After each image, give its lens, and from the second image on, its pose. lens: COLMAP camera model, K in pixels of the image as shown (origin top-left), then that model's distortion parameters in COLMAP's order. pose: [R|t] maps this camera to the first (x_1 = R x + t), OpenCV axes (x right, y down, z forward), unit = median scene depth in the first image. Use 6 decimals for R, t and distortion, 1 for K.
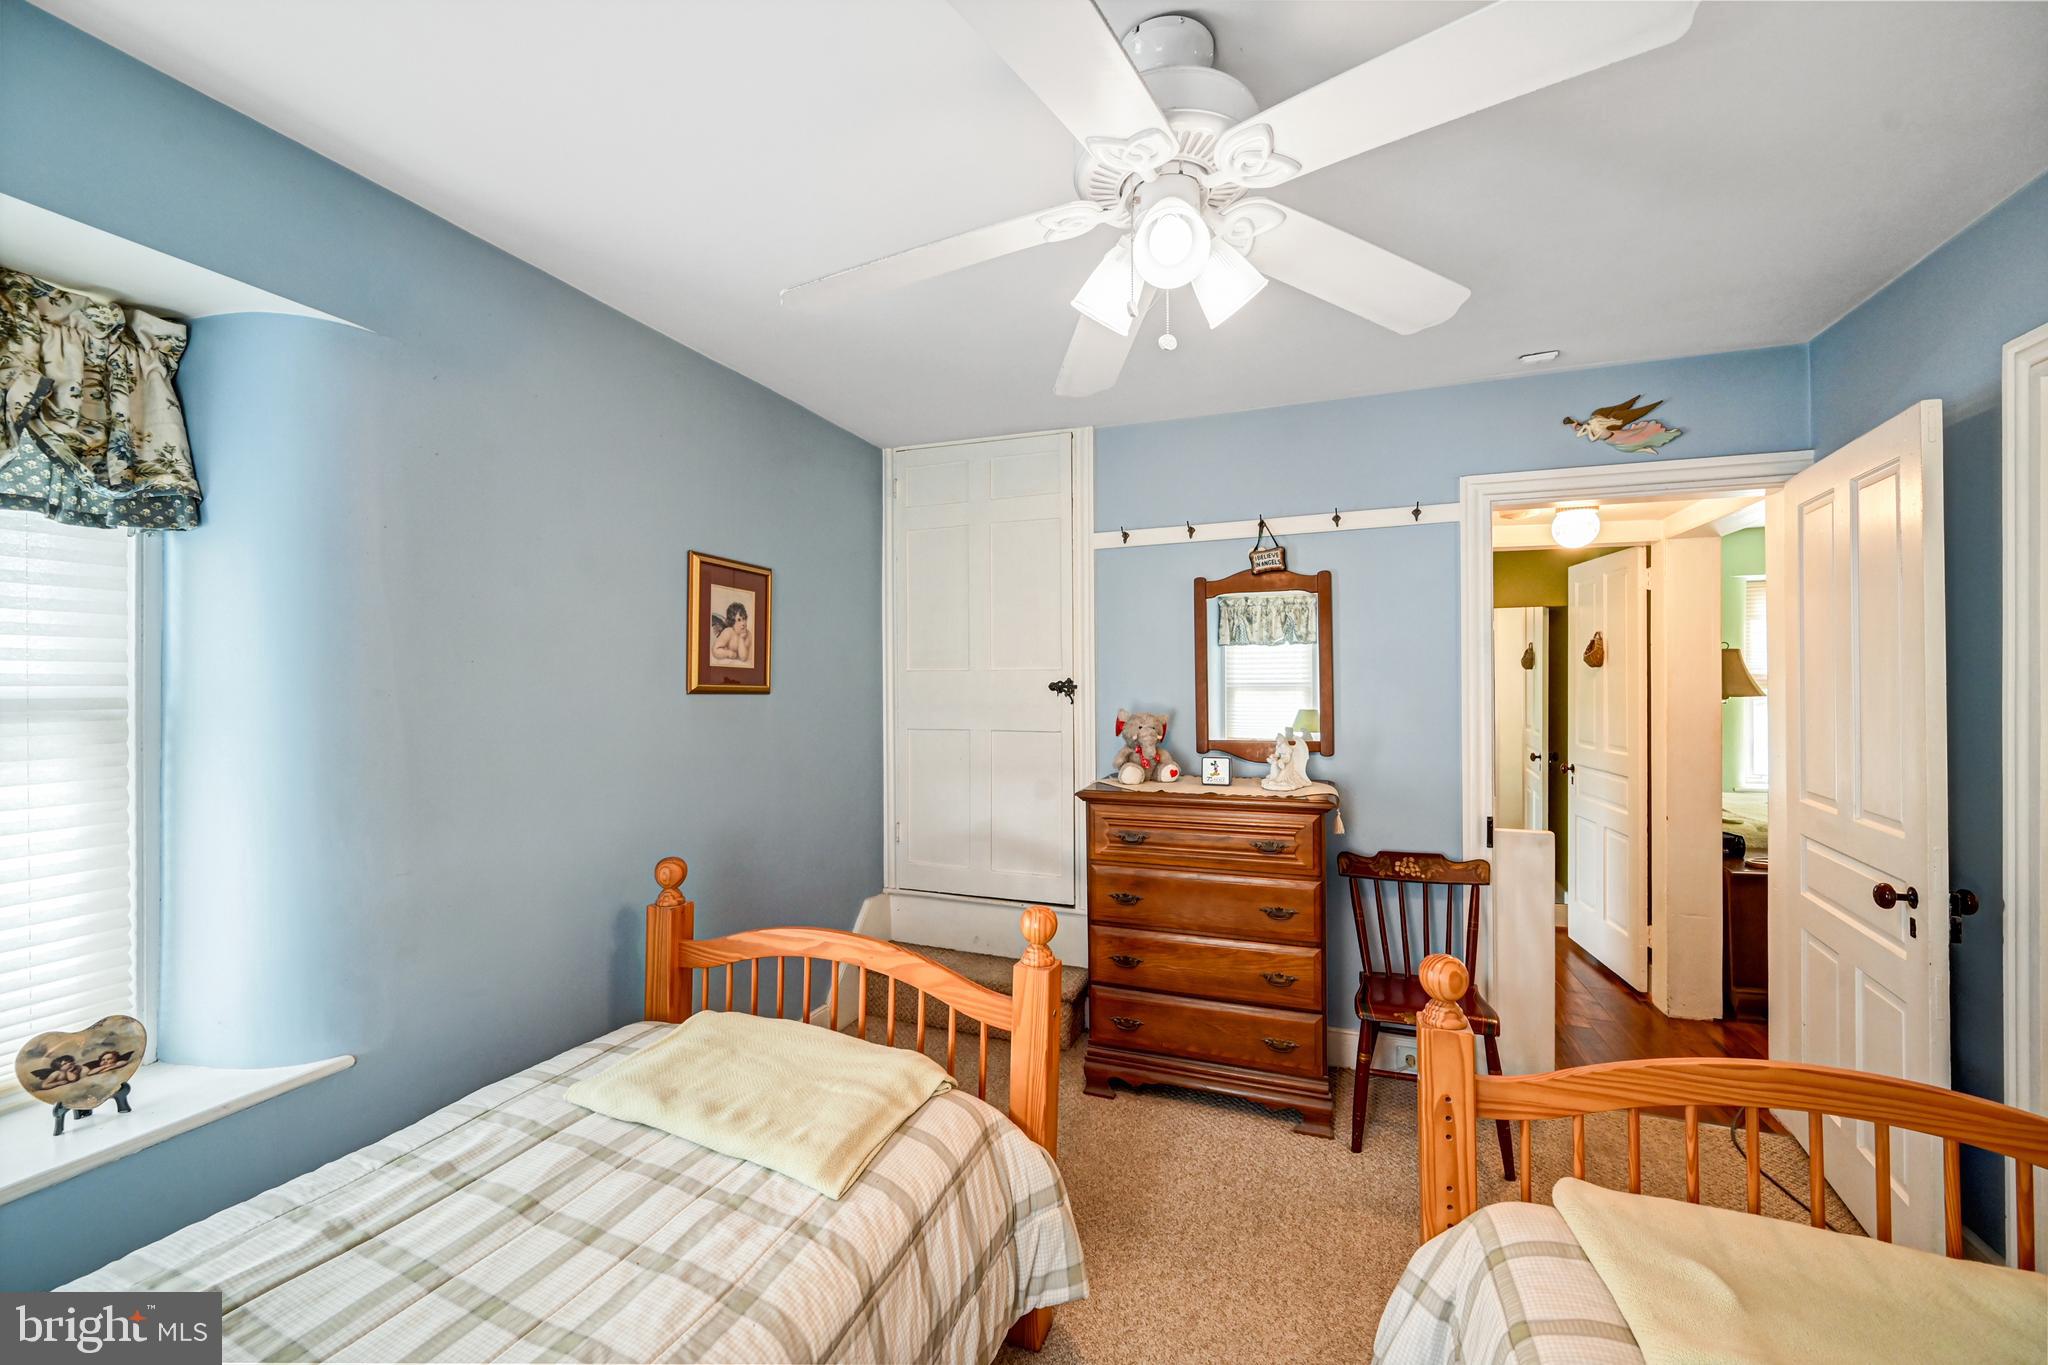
lens RADIAL K [[821.0, 0, 1024.5], [0, 821.0, 680.2], [0, 0, 1]] dist [-0.001875, 0.000079]
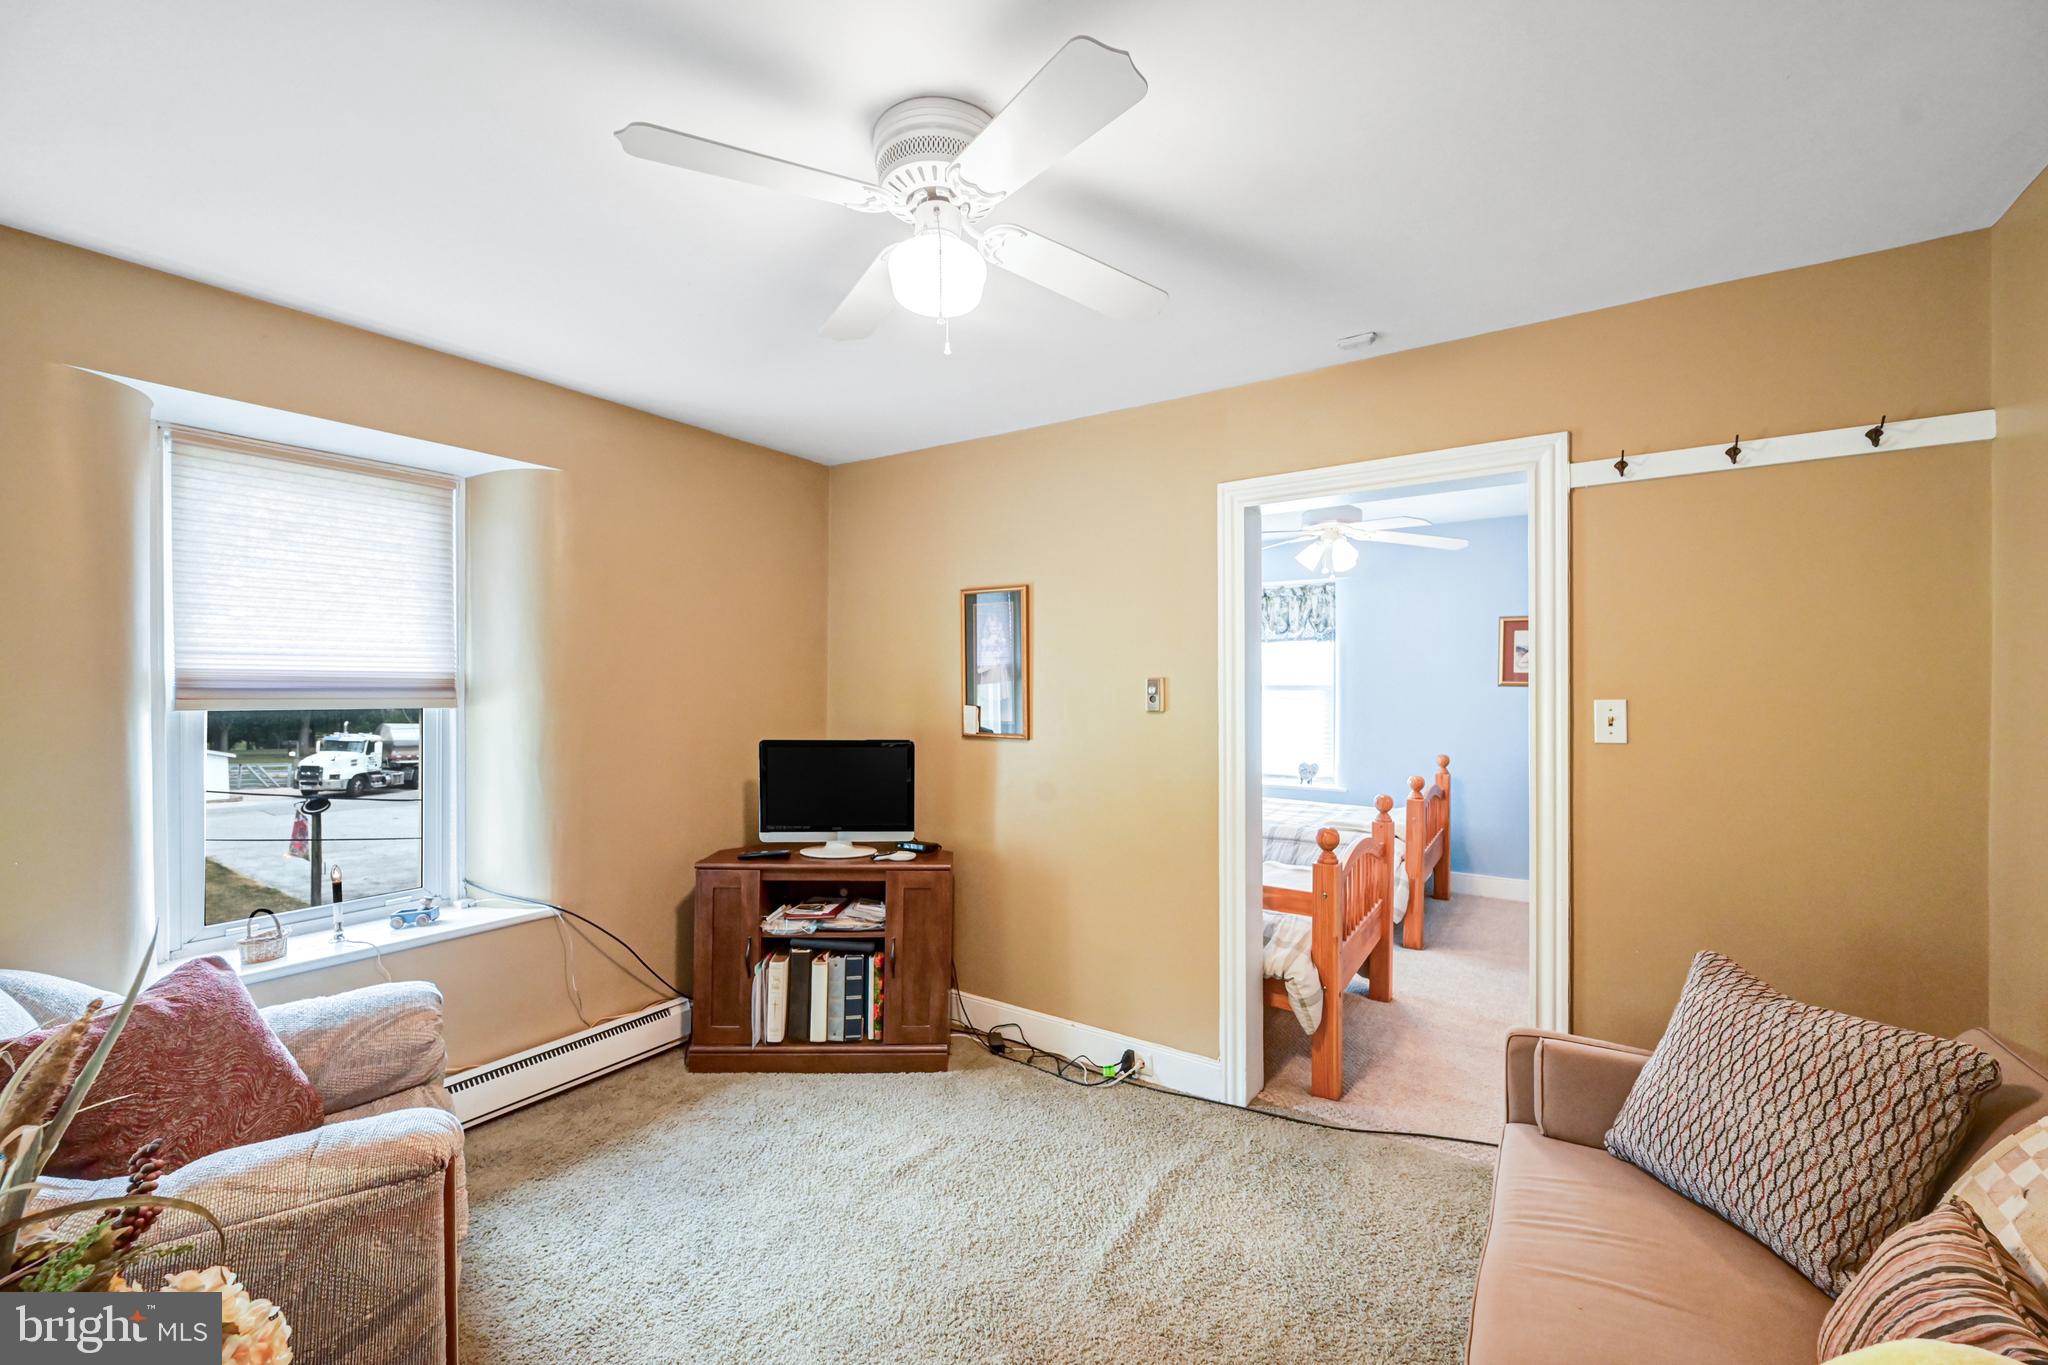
lens RADIAL K [[821.0, 0, 1018.8], [0, 821.0, 687.6], [0, 0, 1]] dist [-0.001875, 0.000079]
pose [[-0.232894, 0.000057, -0.972502, 1.767519], [0.002534, 0.999997, -0.000548, 0.016785], [0.972499, -0.002591, -0.232894, 0.299678]]
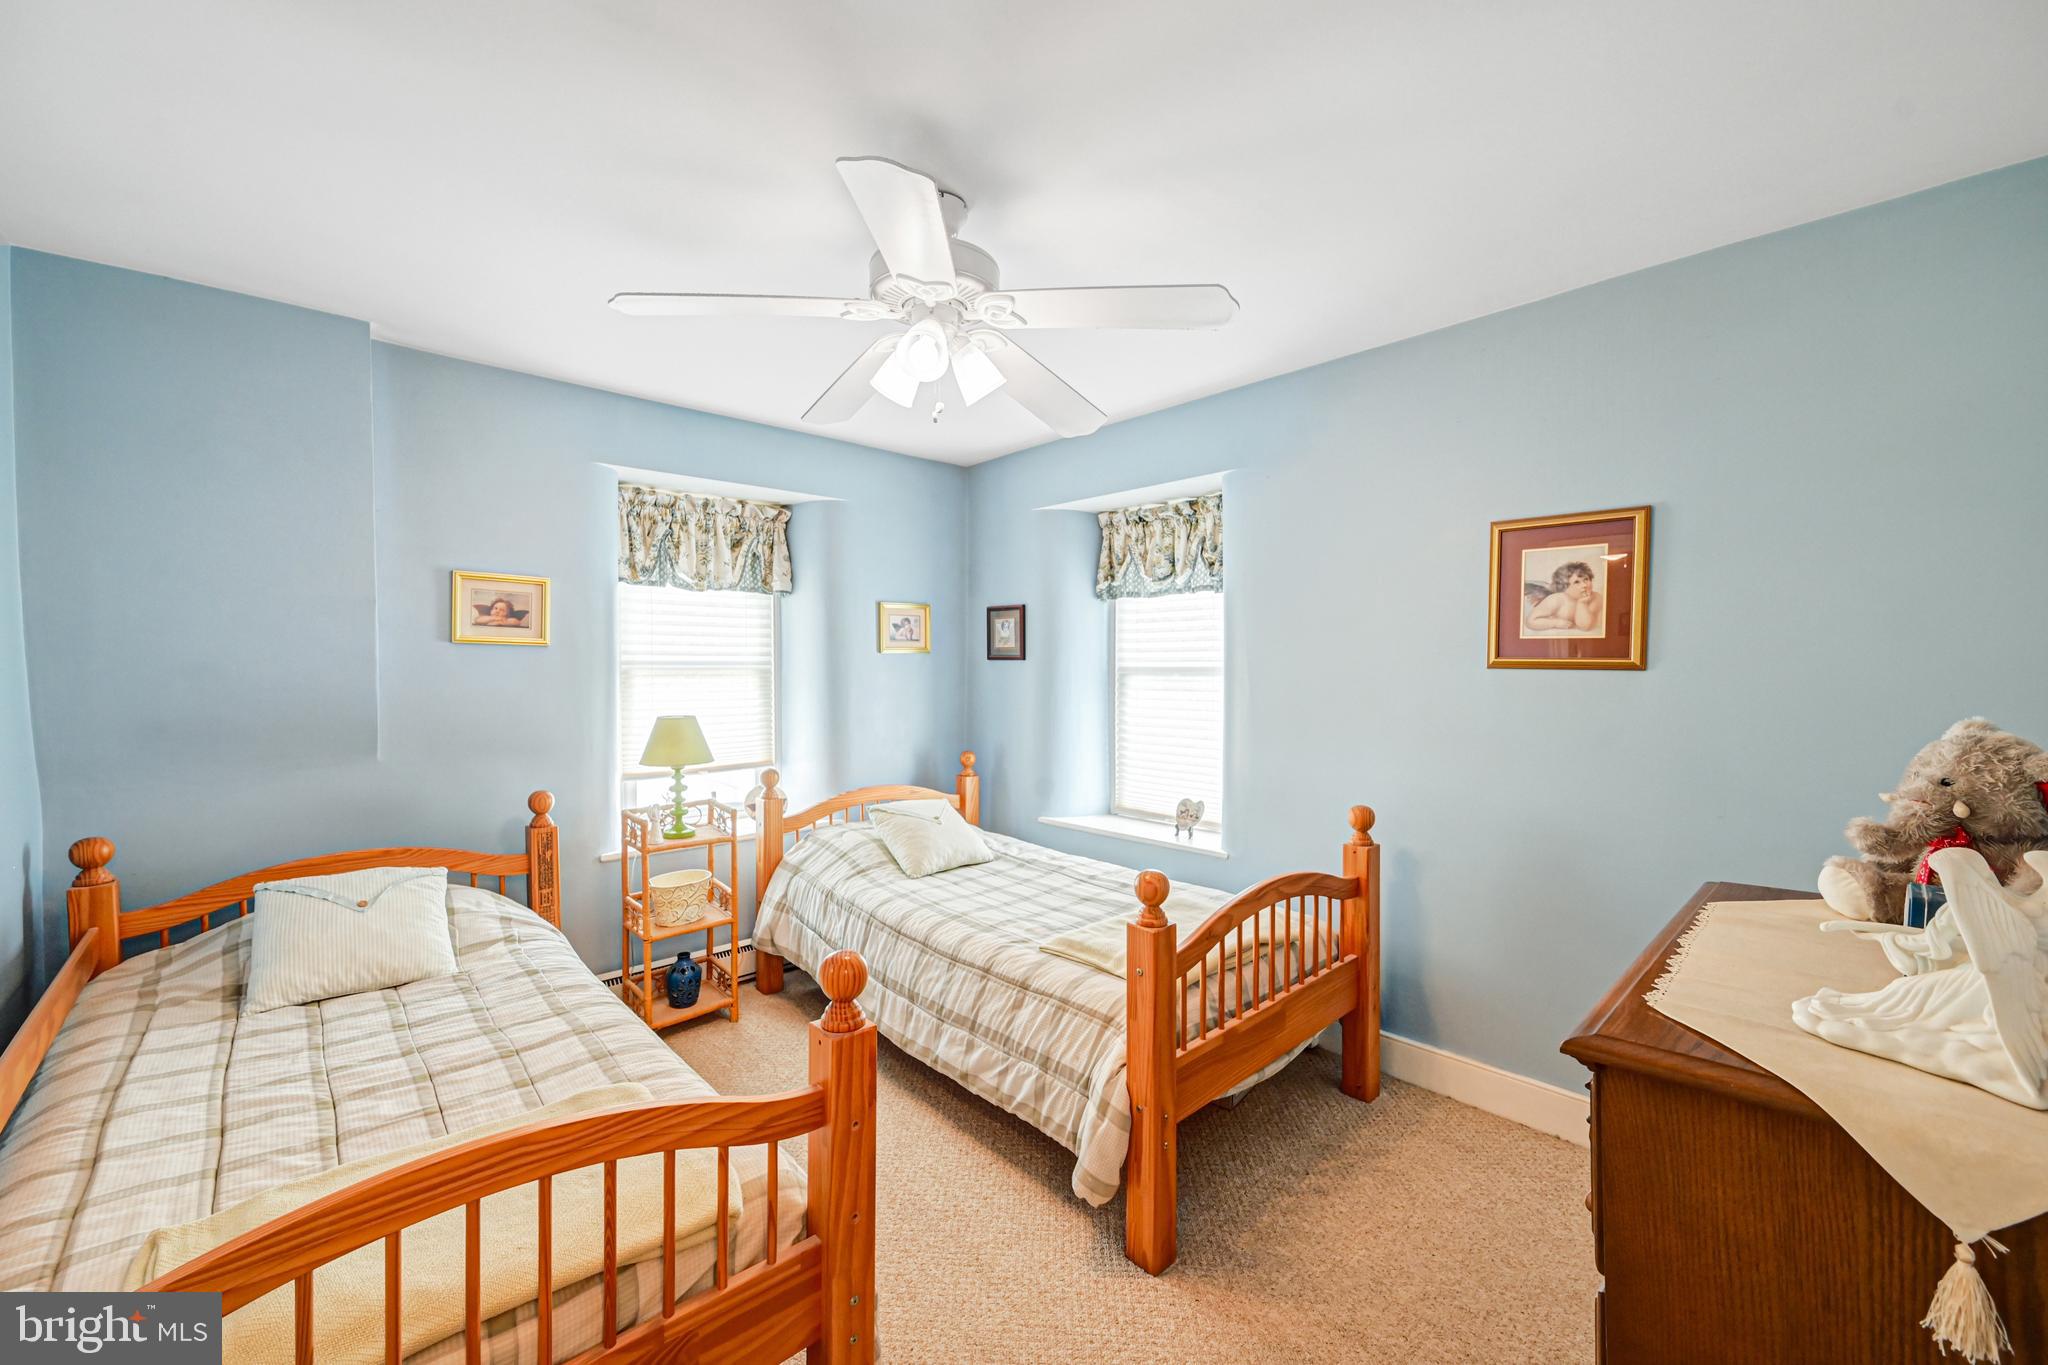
lens RADIAL K [[821.0, 0, 1028.3], [0, 821.0, 683.9], [0, 0, 1]] dist [-0.001875, 0.000079]
pose [[-0.451480, 0.015172, -0.892152, 0.688894], [0.003994, 0.999880, 0.014984, 0.017476], [0.892272, 0.003202, -0.451487, 0.905146]]
